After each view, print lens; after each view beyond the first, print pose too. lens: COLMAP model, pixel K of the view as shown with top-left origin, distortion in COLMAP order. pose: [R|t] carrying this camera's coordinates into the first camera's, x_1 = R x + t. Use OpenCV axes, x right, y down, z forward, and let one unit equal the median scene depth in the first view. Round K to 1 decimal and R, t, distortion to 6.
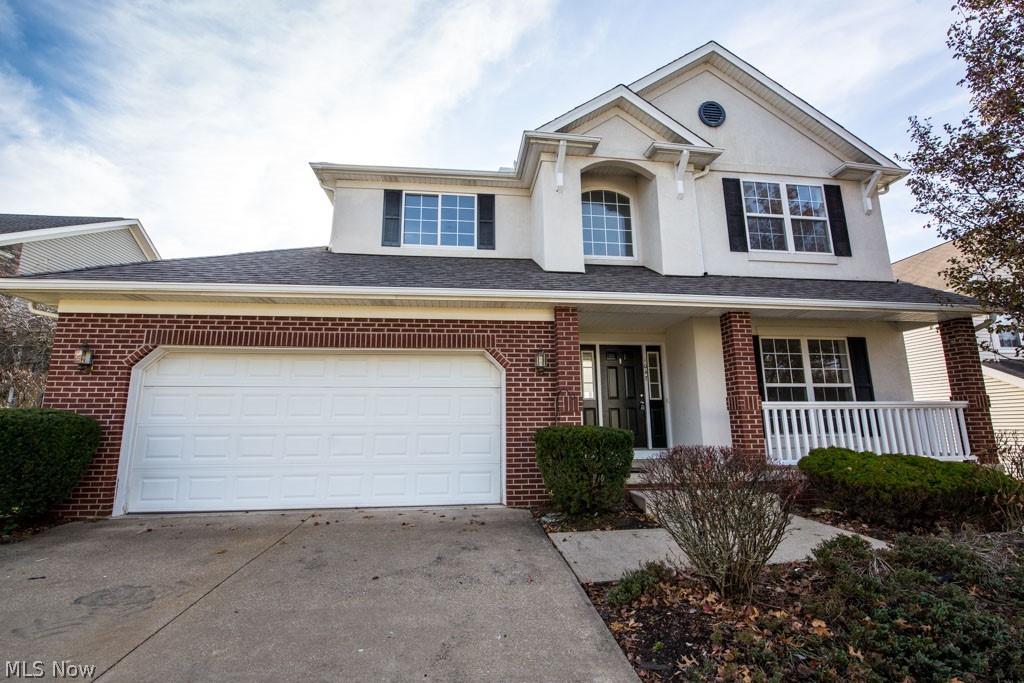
lens RADIAL K [[448.4, 0, 512.0], [0, 448.4, 341.5], [0, 0, 1]] dist [-0.000922, -0.007670]
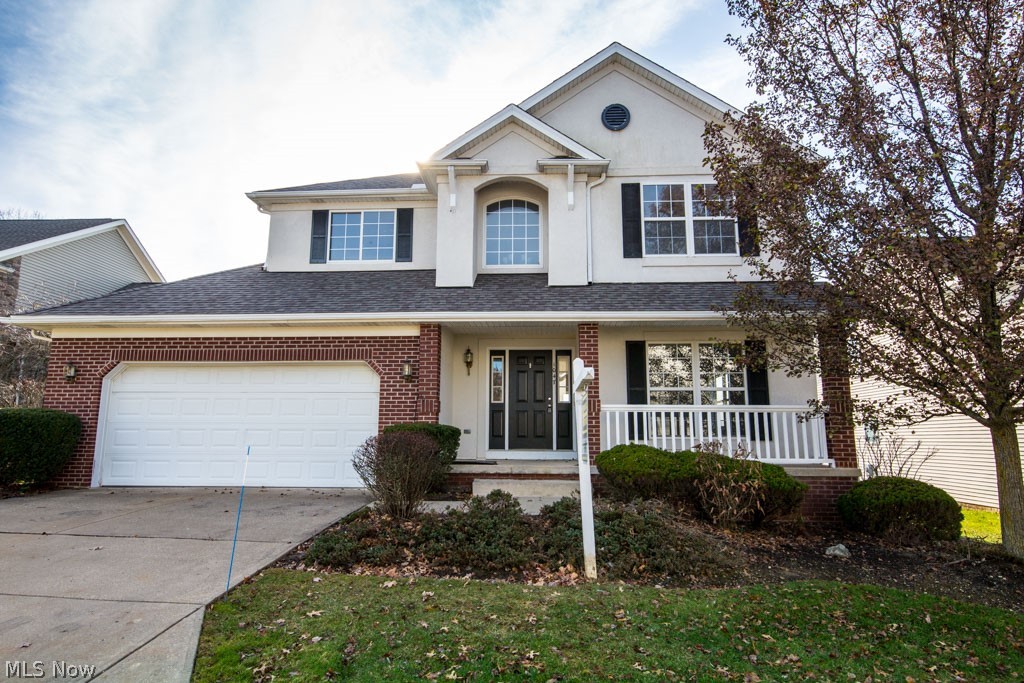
lens RADIAL K [[620.7, 0, 510.6], [0, 620.7, 336.2], [0, 0, 1]] dist [0.021688, -0.000626]
pose [[0.984638, -0.016144, -0.173861, 0.482634], [0.020160, 0.999569, 0.021358, -0.059248], [0.173441, -0.024535, 0.984539, -0.449445]]
